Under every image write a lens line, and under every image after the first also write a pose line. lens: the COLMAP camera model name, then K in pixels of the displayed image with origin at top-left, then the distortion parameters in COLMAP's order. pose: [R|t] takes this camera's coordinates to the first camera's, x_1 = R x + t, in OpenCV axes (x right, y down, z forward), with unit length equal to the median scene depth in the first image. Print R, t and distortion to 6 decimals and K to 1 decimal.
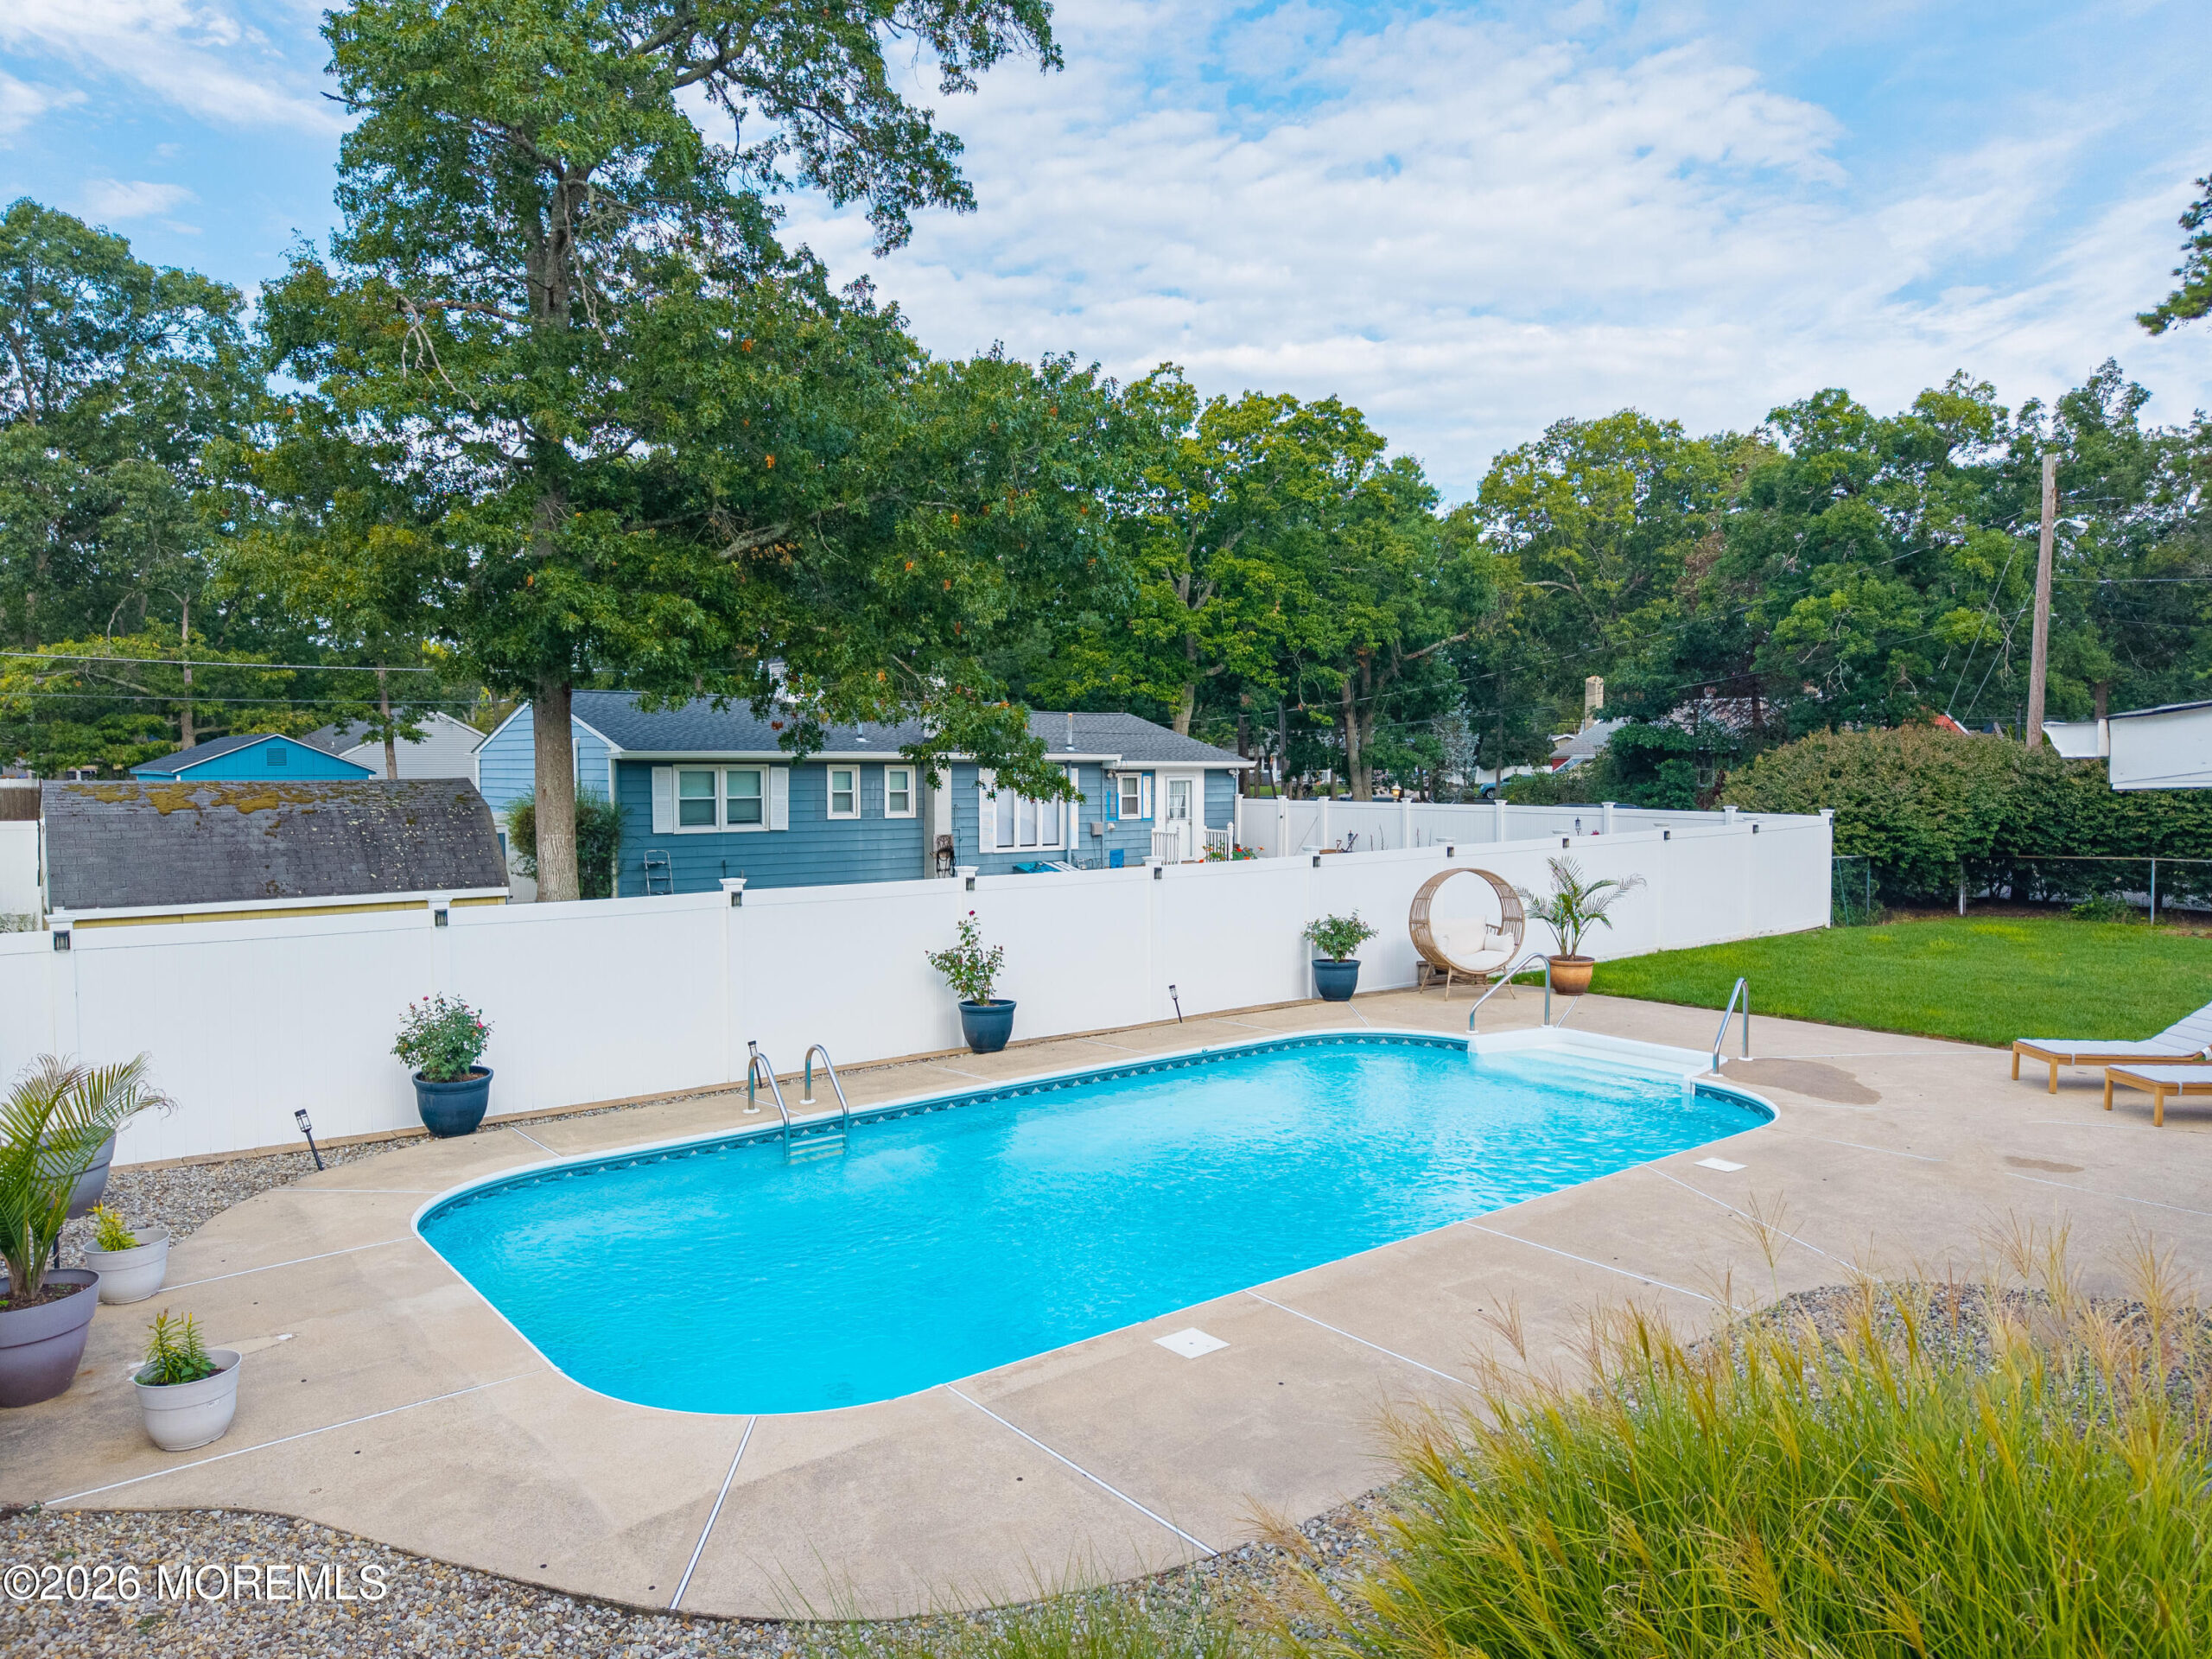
lens RADIAL K [[1487.0, 0, 1106.0], [0, 1487.0, 829.5], [0, 0, 1]] dist [0.030799, -0.031099]
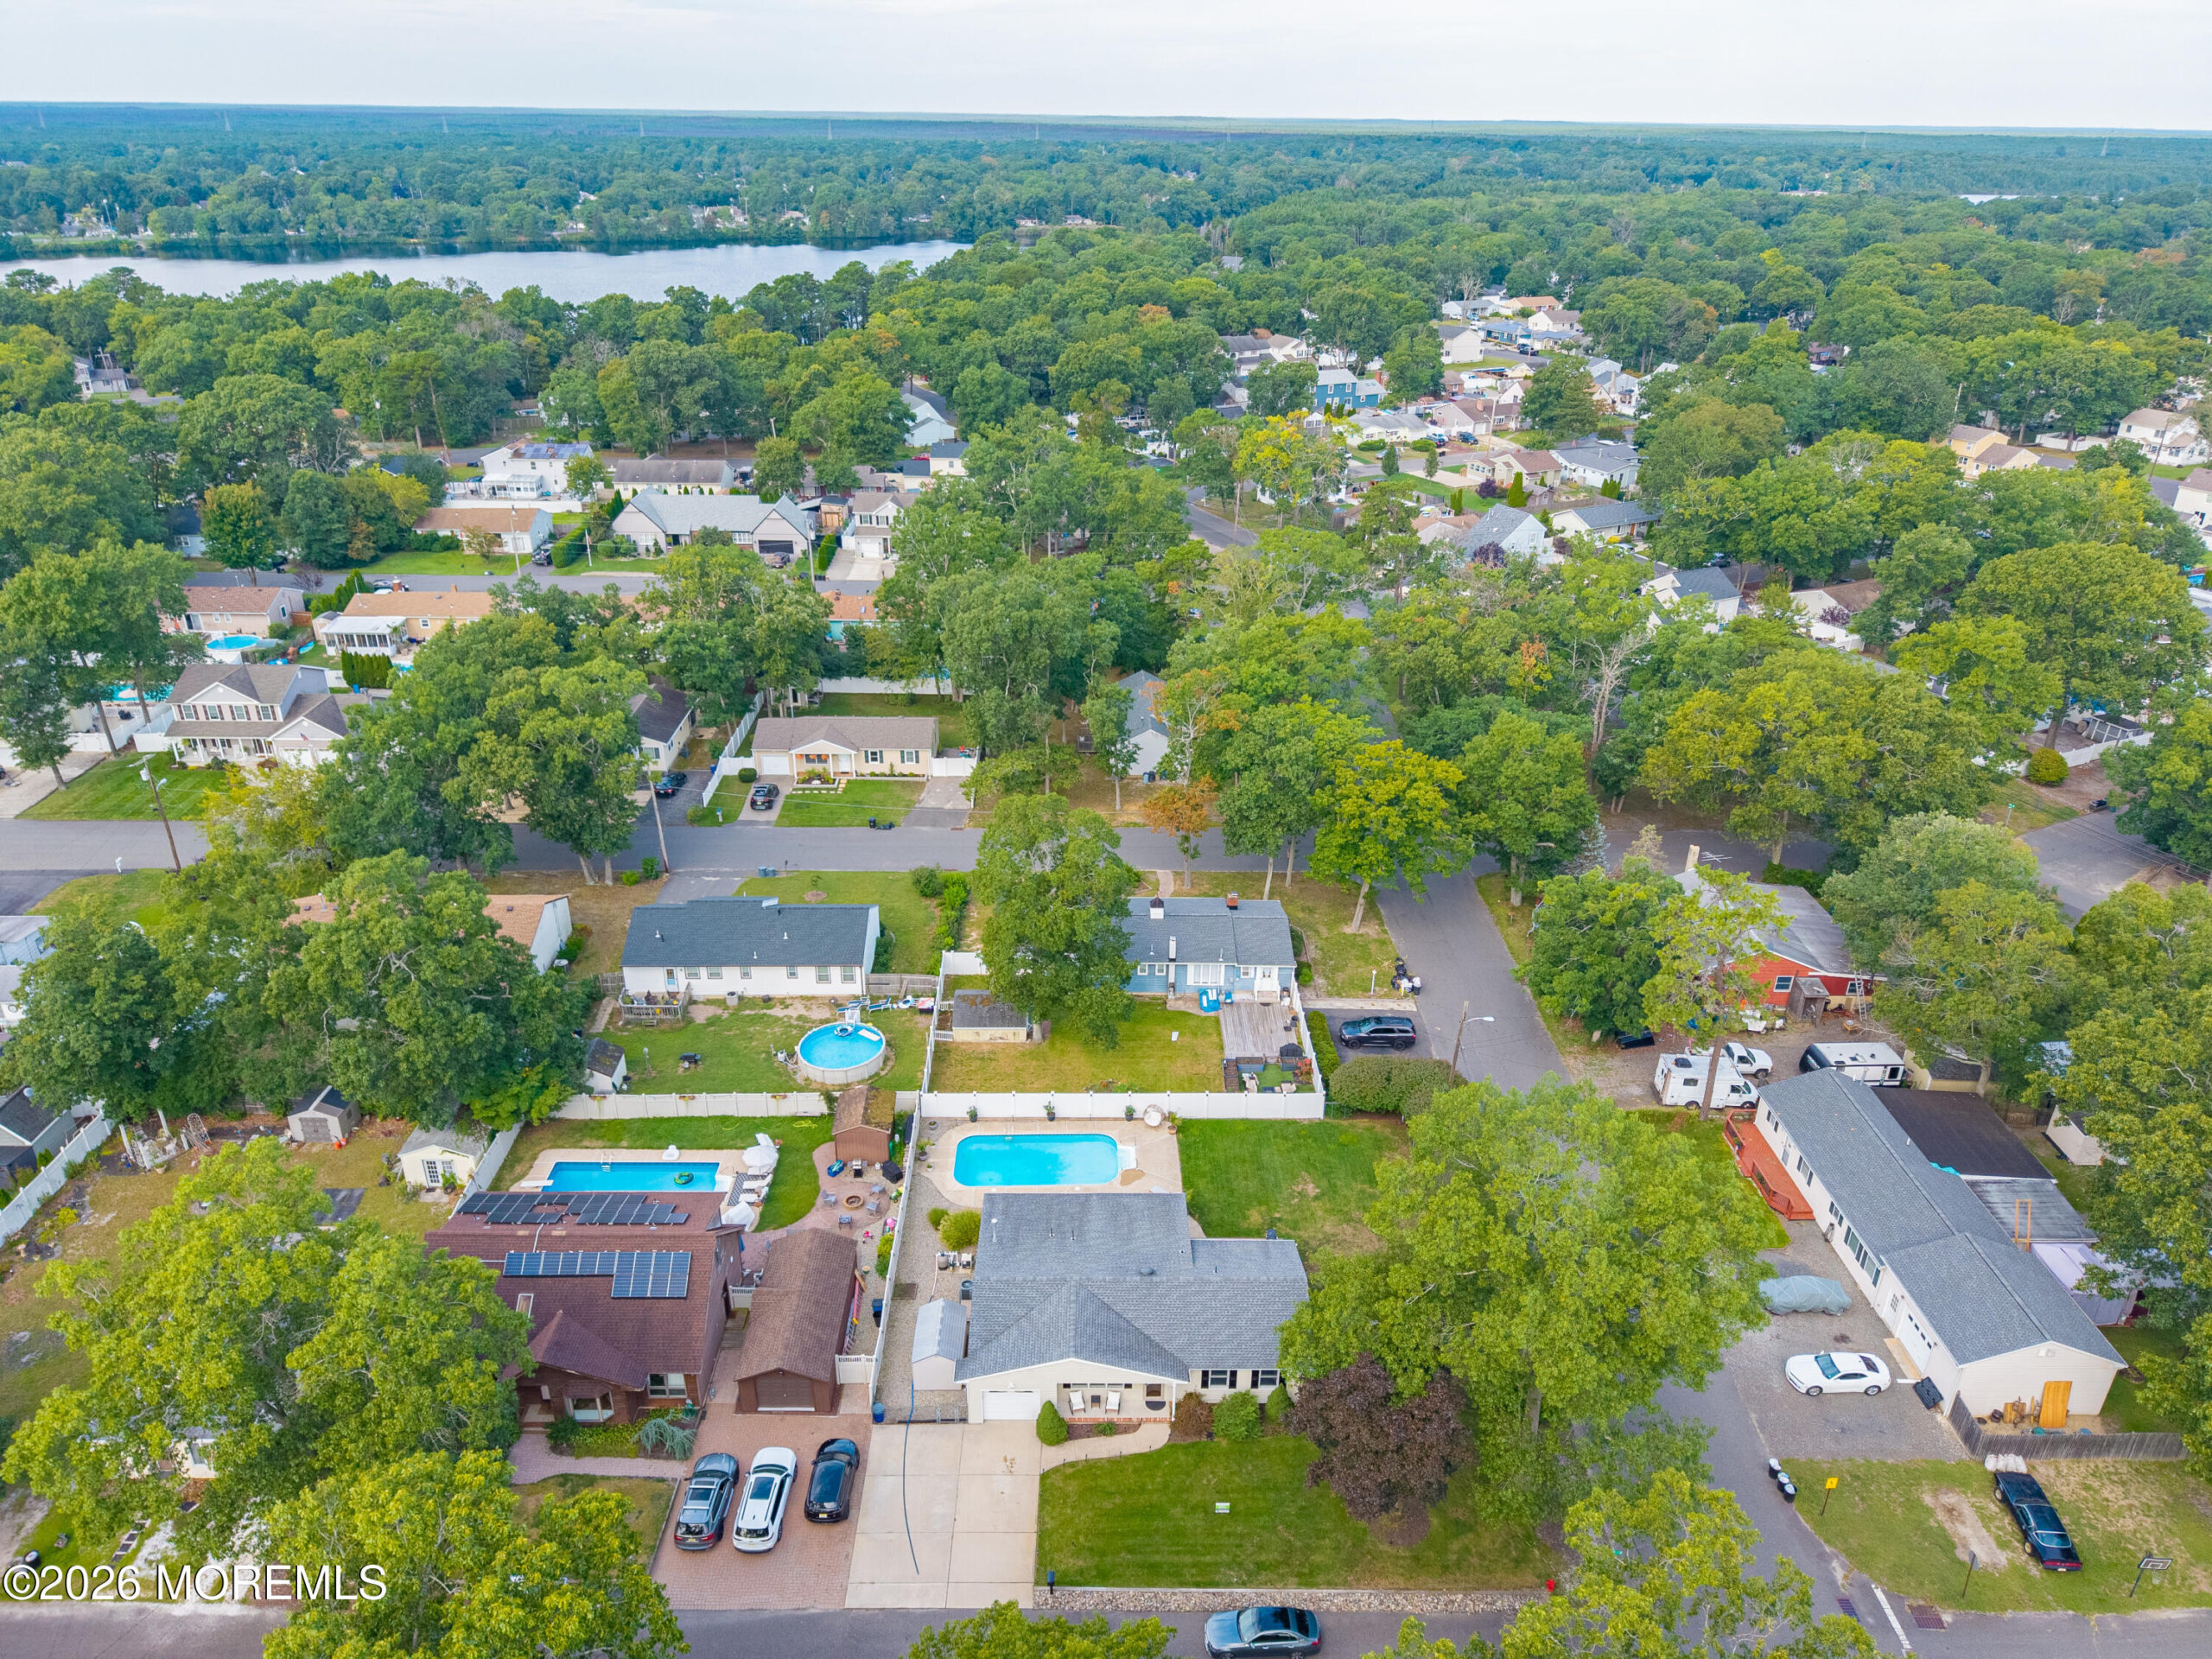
lens RADIAL K [[1483.6, 0, 1105.7], [0, 1483.6, 840.8], [0, 0, 1]] dist [0.033809, -0.039716]
pose [[0.796652, 0.276002, -0.537743, 1.856492], [-0.040861, 0.912215, 0.407670, -2.061767], [0.603055, -0.302799, 0.737996, -1.859743]]
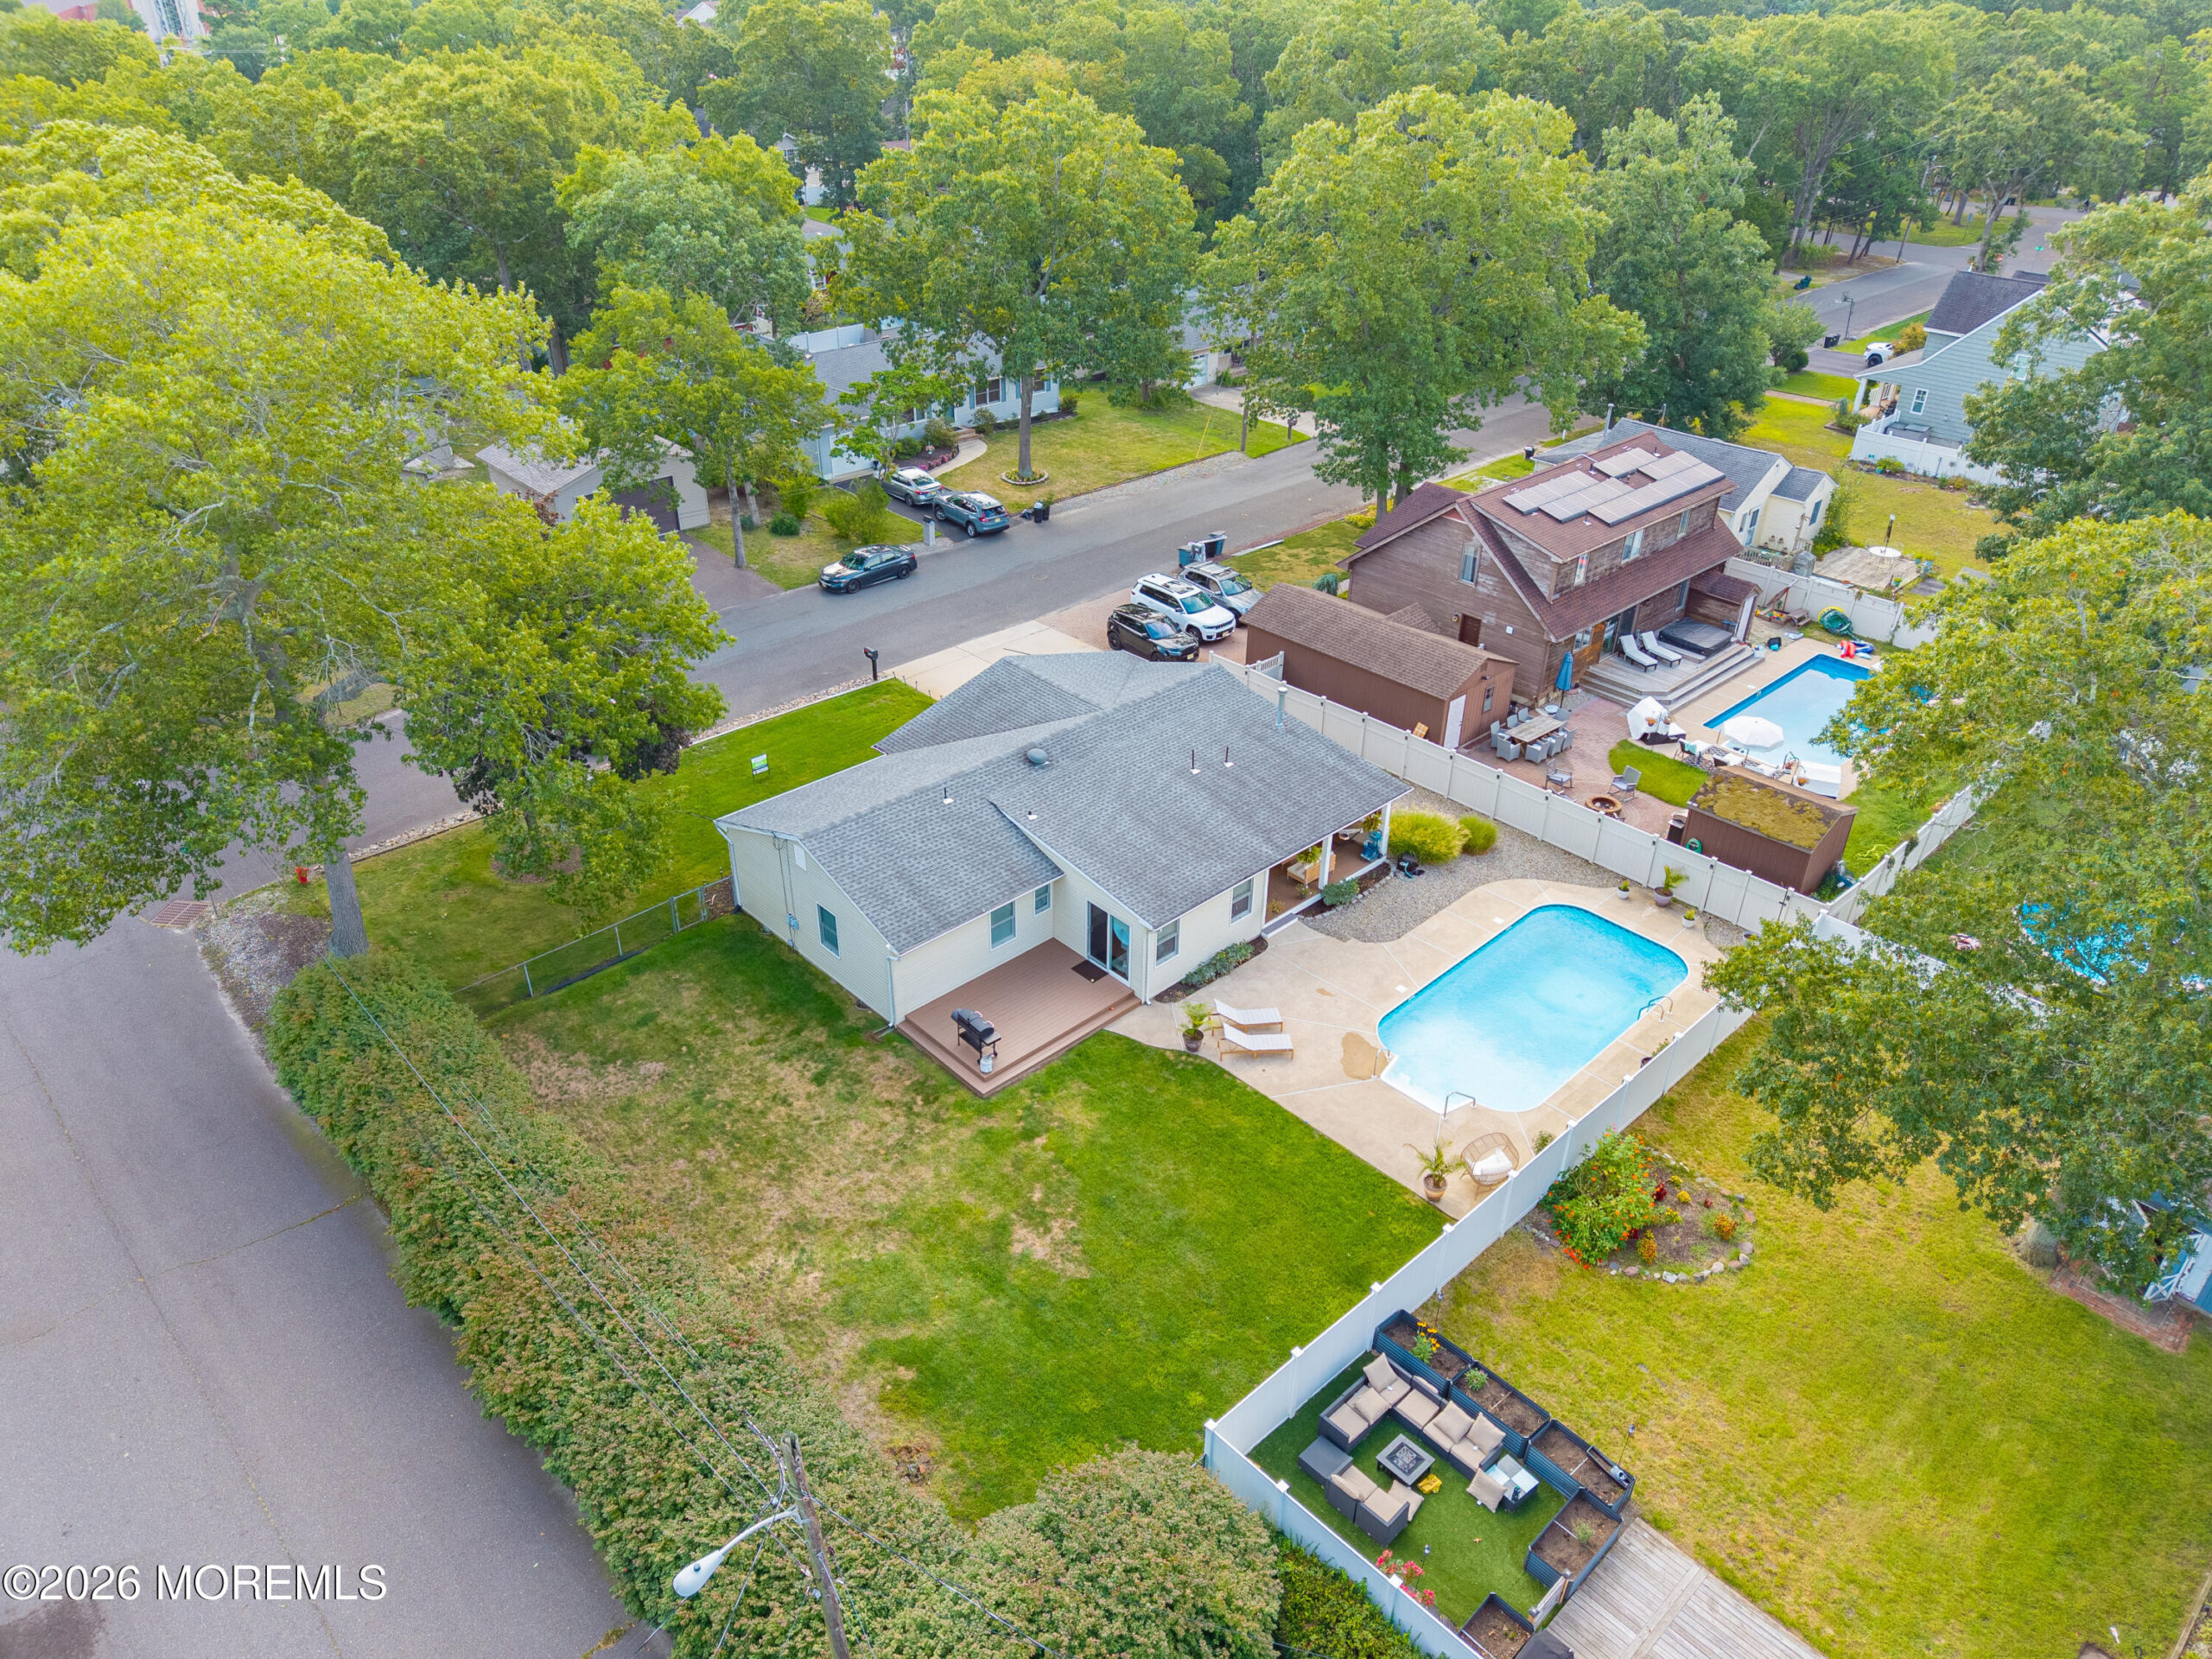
lens RADIAL K [[1486.9, 0, 1112.7], [0, 1486.9, 824.7], [0, 0, 1]] dist [0.065867, -0.091162]
pose [[-0.994811, 0.043439, -0.092000, 0.629253], [-0.014908, 0.832270, 0.554170, -0.973445], [0.100641, 0.552666, -0.827304, 1.647198]]
